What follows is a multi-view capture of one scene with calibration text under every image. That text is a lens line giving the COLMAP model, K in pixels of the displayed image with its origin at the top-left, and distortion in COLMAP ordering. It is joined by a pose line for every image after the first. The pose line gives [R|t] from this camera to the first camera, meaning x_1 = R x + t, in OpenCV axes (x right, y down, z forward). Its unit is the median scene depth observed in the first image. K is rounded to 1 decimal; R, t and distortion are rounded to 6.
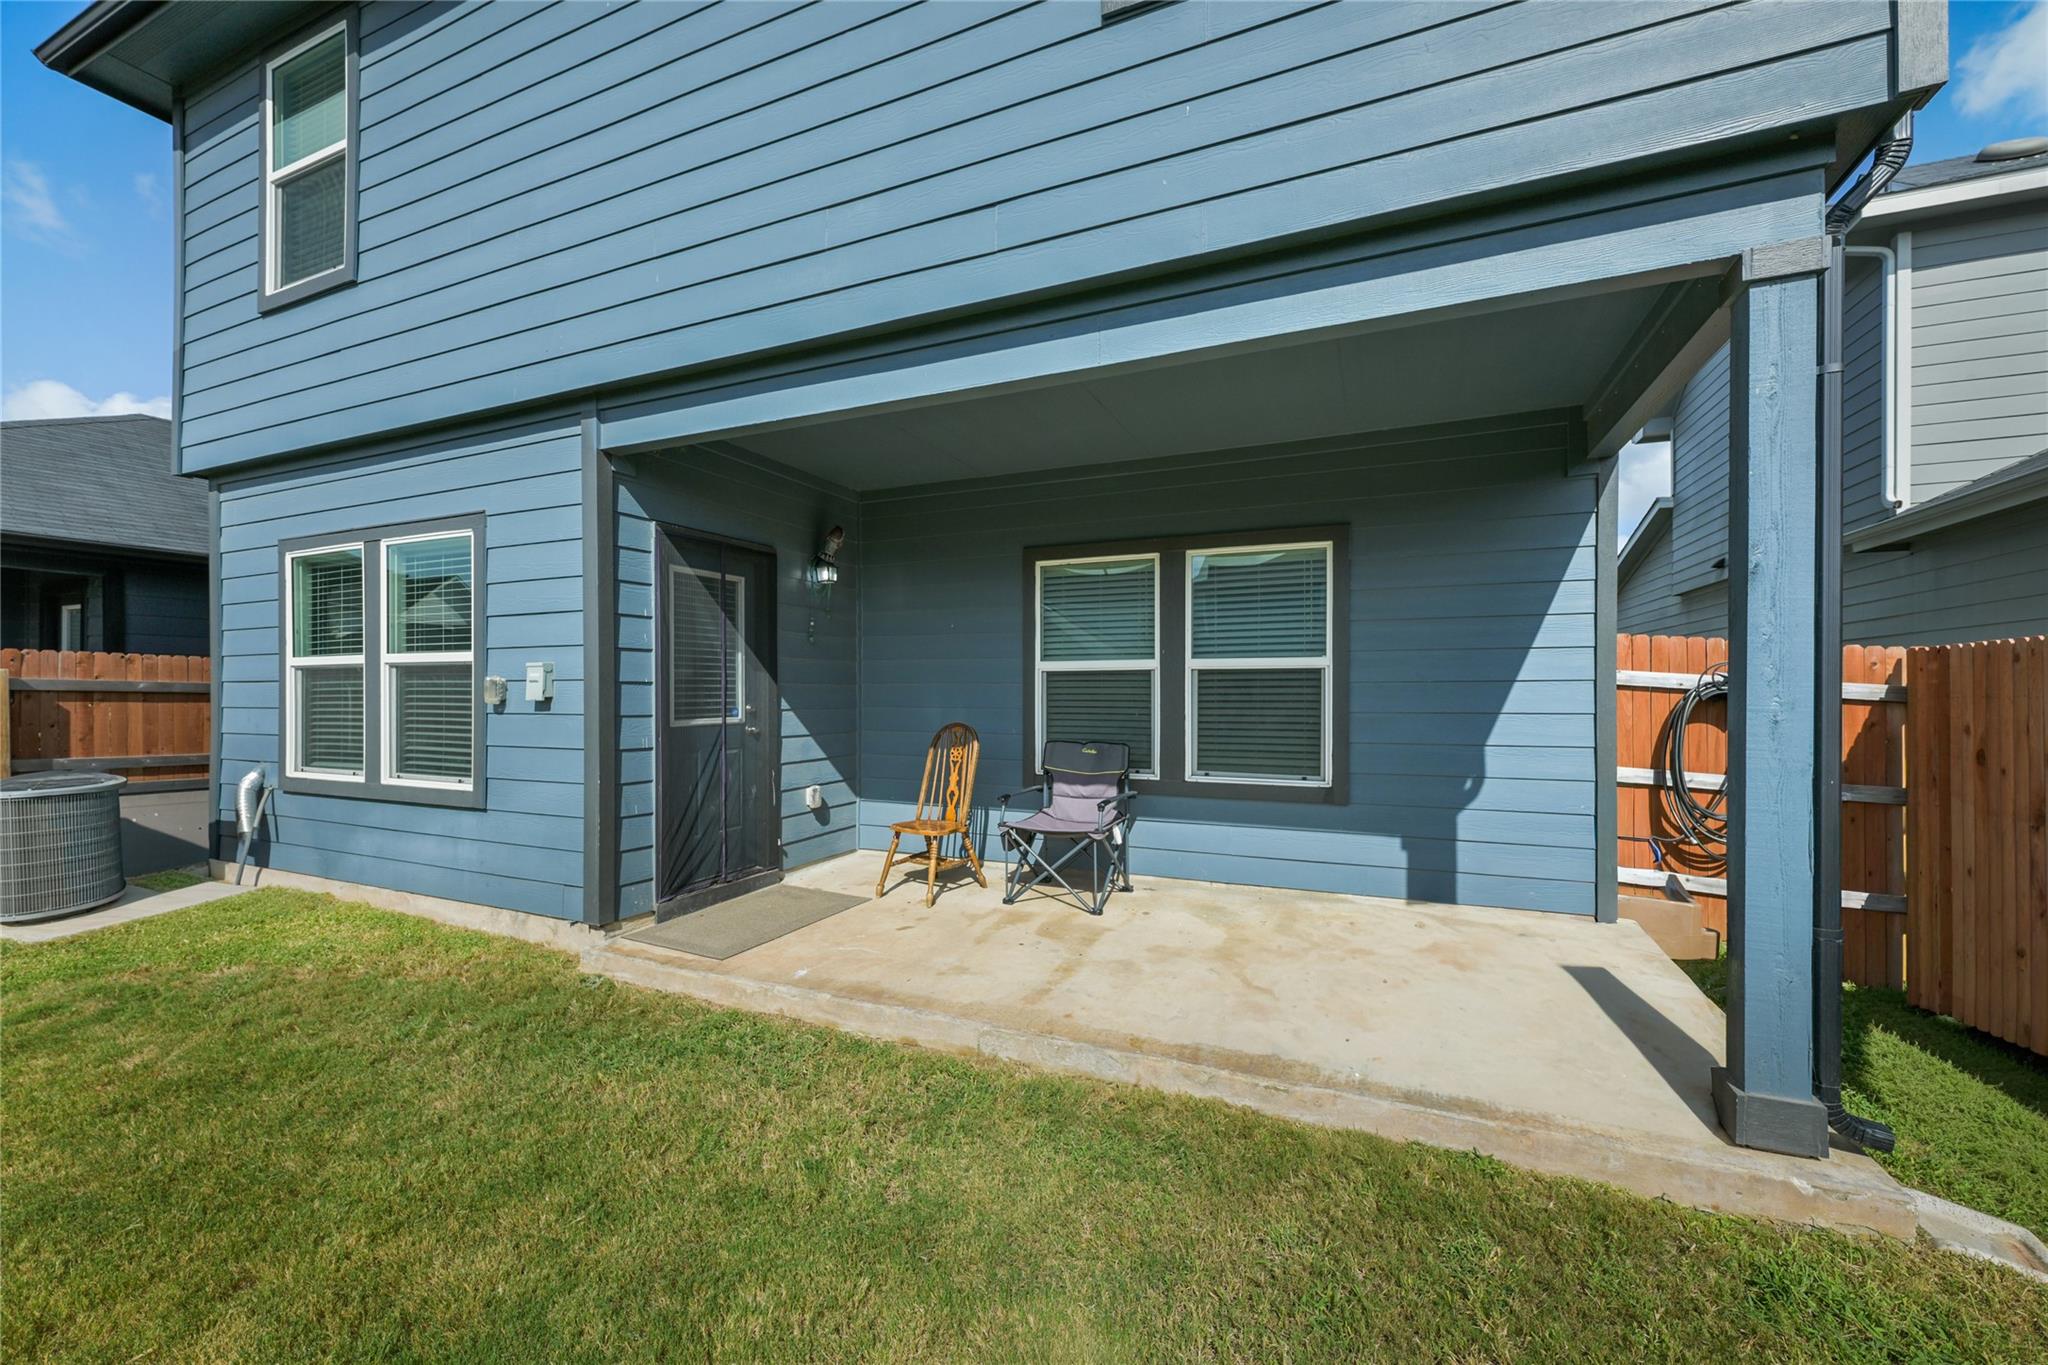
lens RADIAL K [[814.8, 0, 1024.9], [0, 814.8, 684.1], [0, 0, 1]] dist [0.002455, -0.000021]
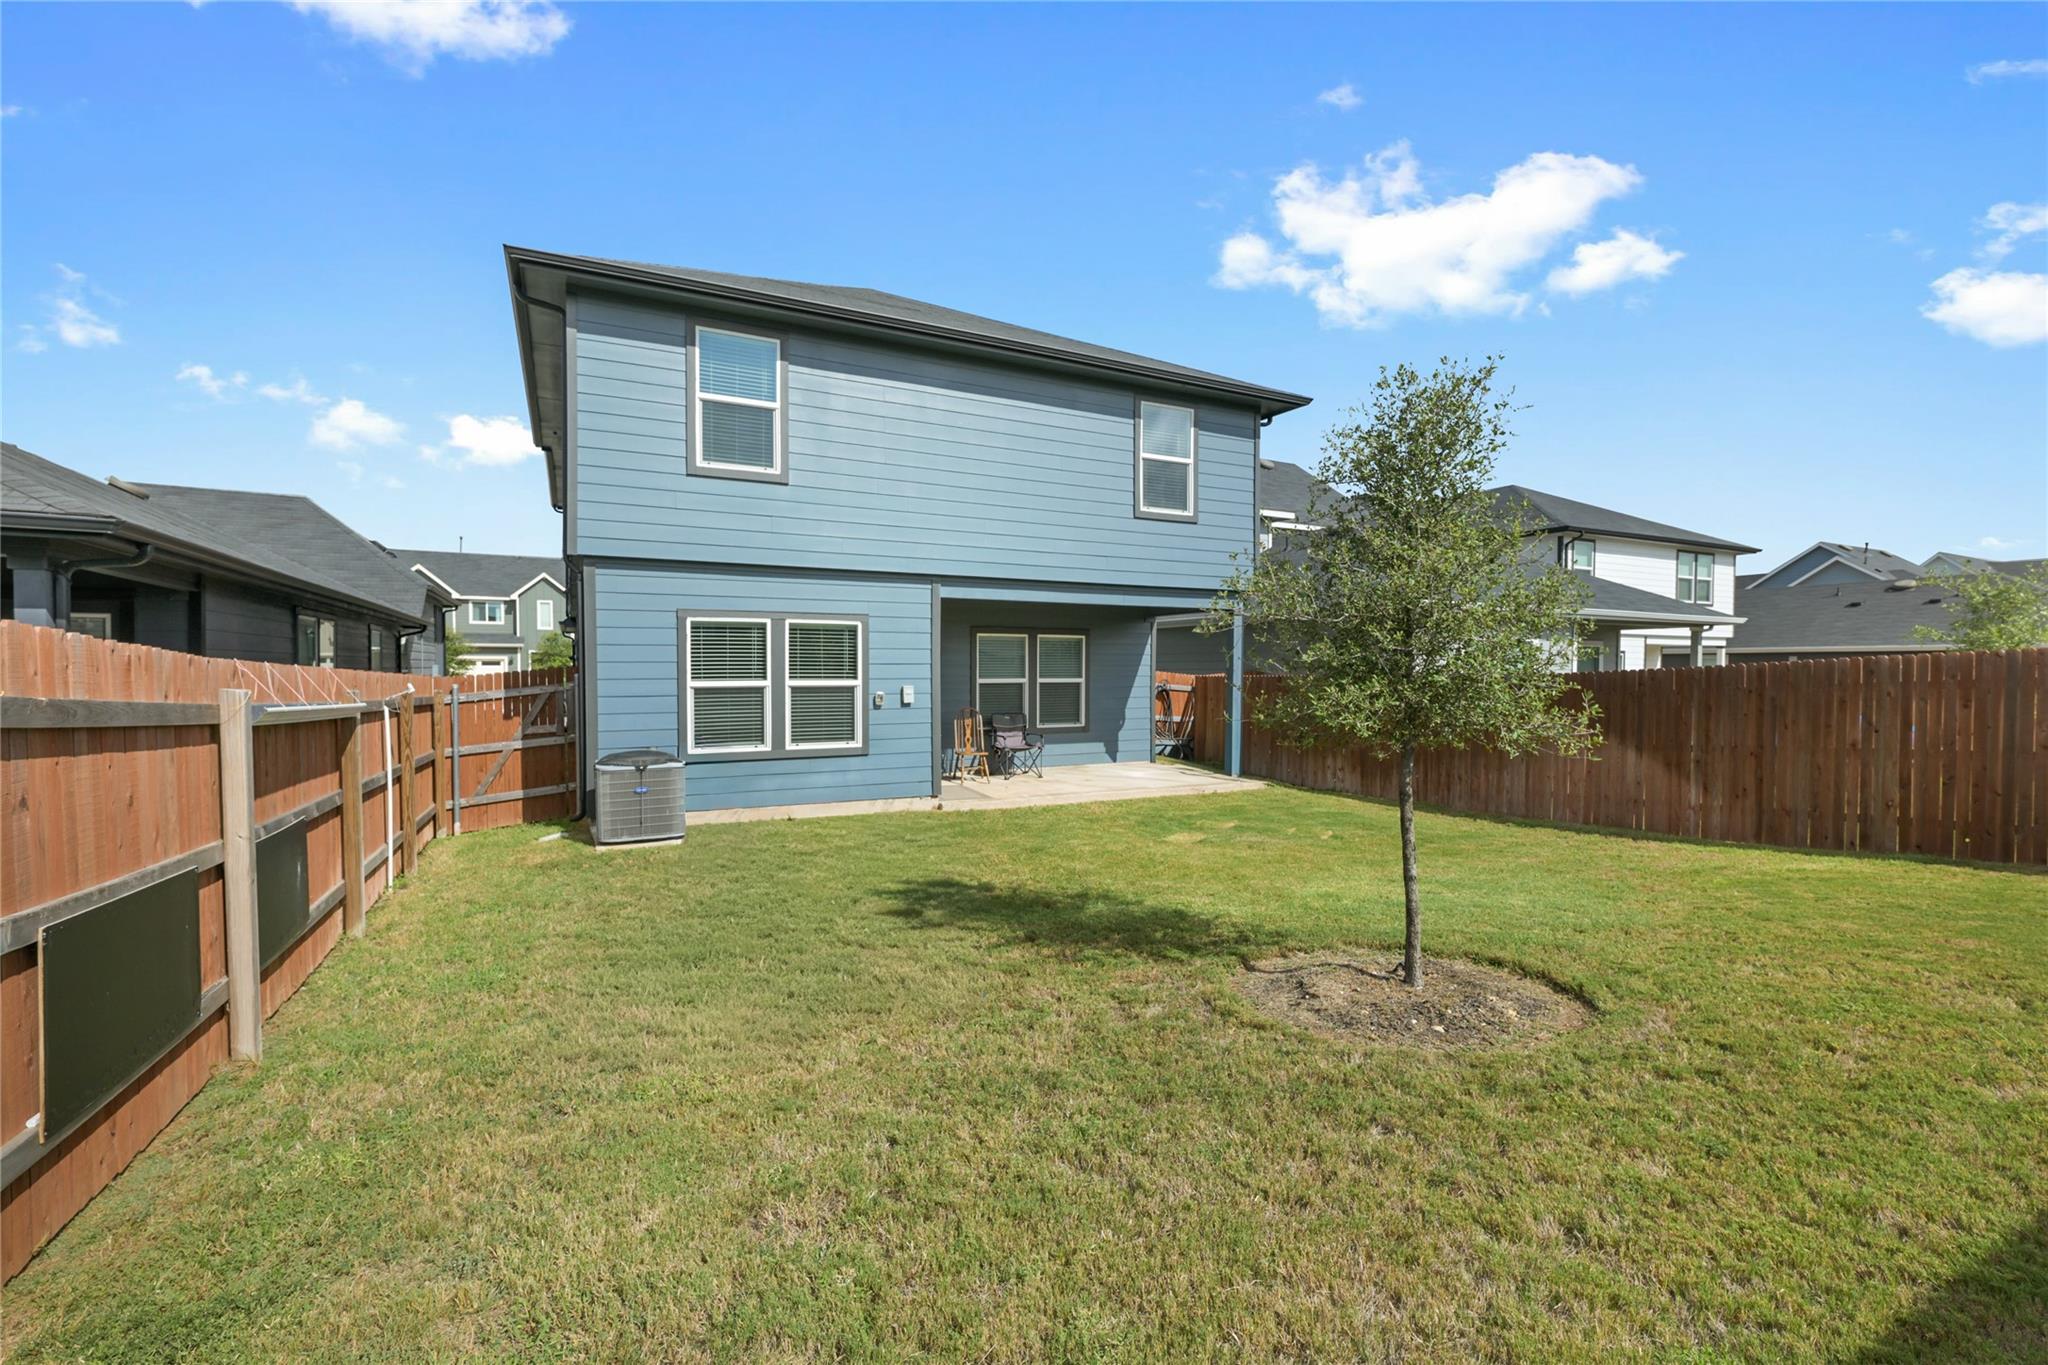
lens RADIAL K [[889.5, 0, 1035.7], [0, 889.5, 689.0], [0, 0, 1]] dist [0.002074, 0.000032]
pose [[0.625279, -0.017441, 0.780206, -2.006294], [-0.007204, 0.999579, 0.028118, -0.078283], [-0.780368, -0.023202, 0.624890, -0.717294]]
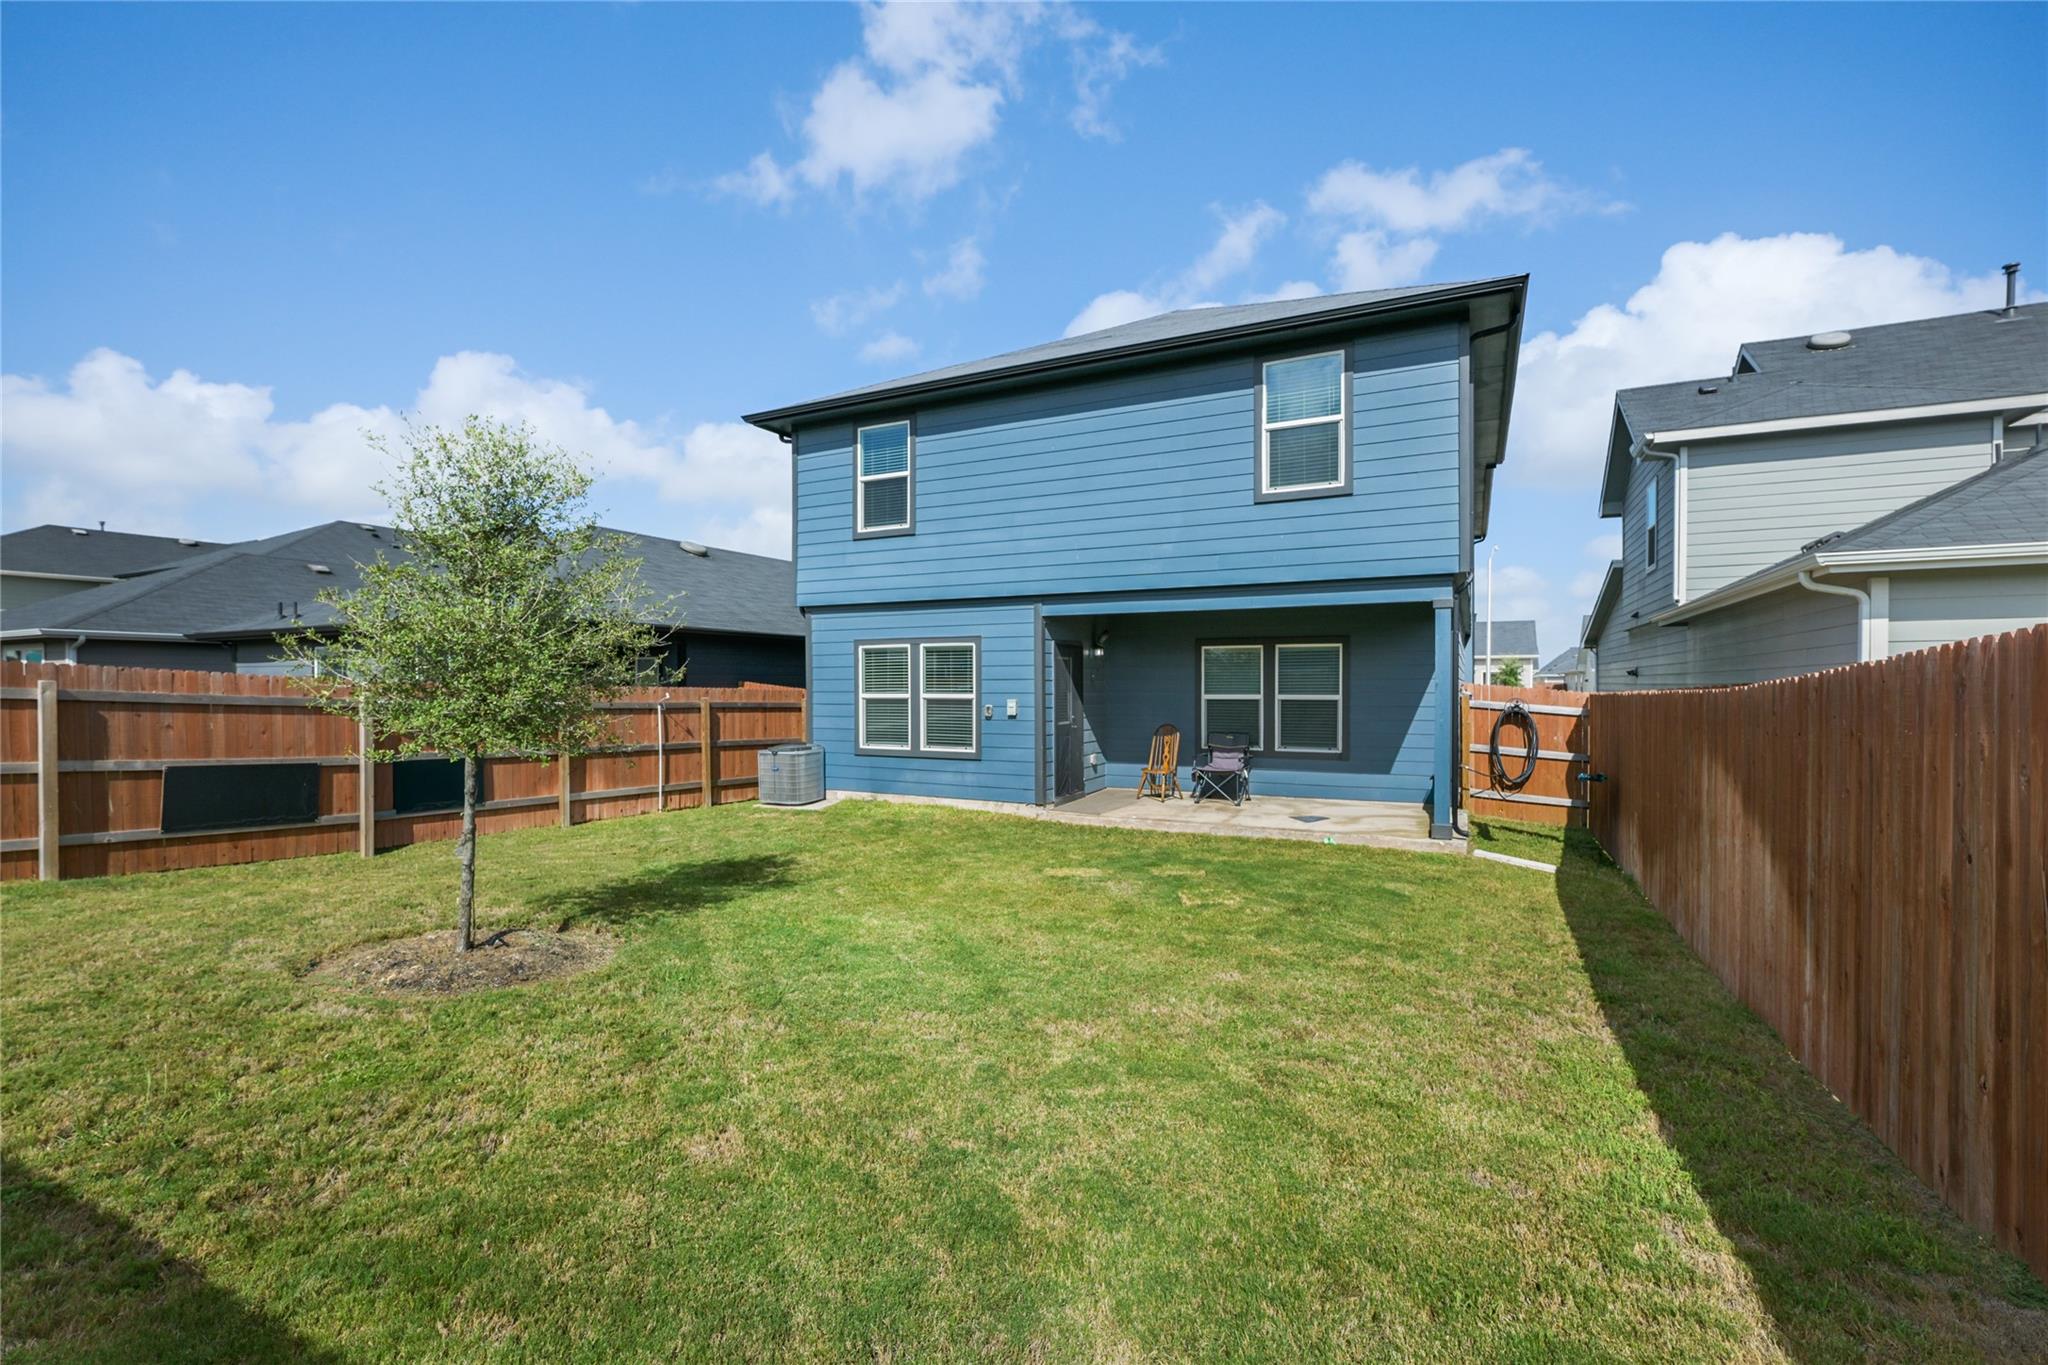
lens RADIAL K [[889.5, 0, 1032.8], [0, 889.5, 682.7], [0, 0, 1]] dist [0.002074, 0.000032]
pose [[0.998890, -0.000452, -0.047106, -0.352784], [0.000668, 0.999989, 0.004565, -0.077487], [0.047103, -0.004591, 0.998879, -1.465112]]
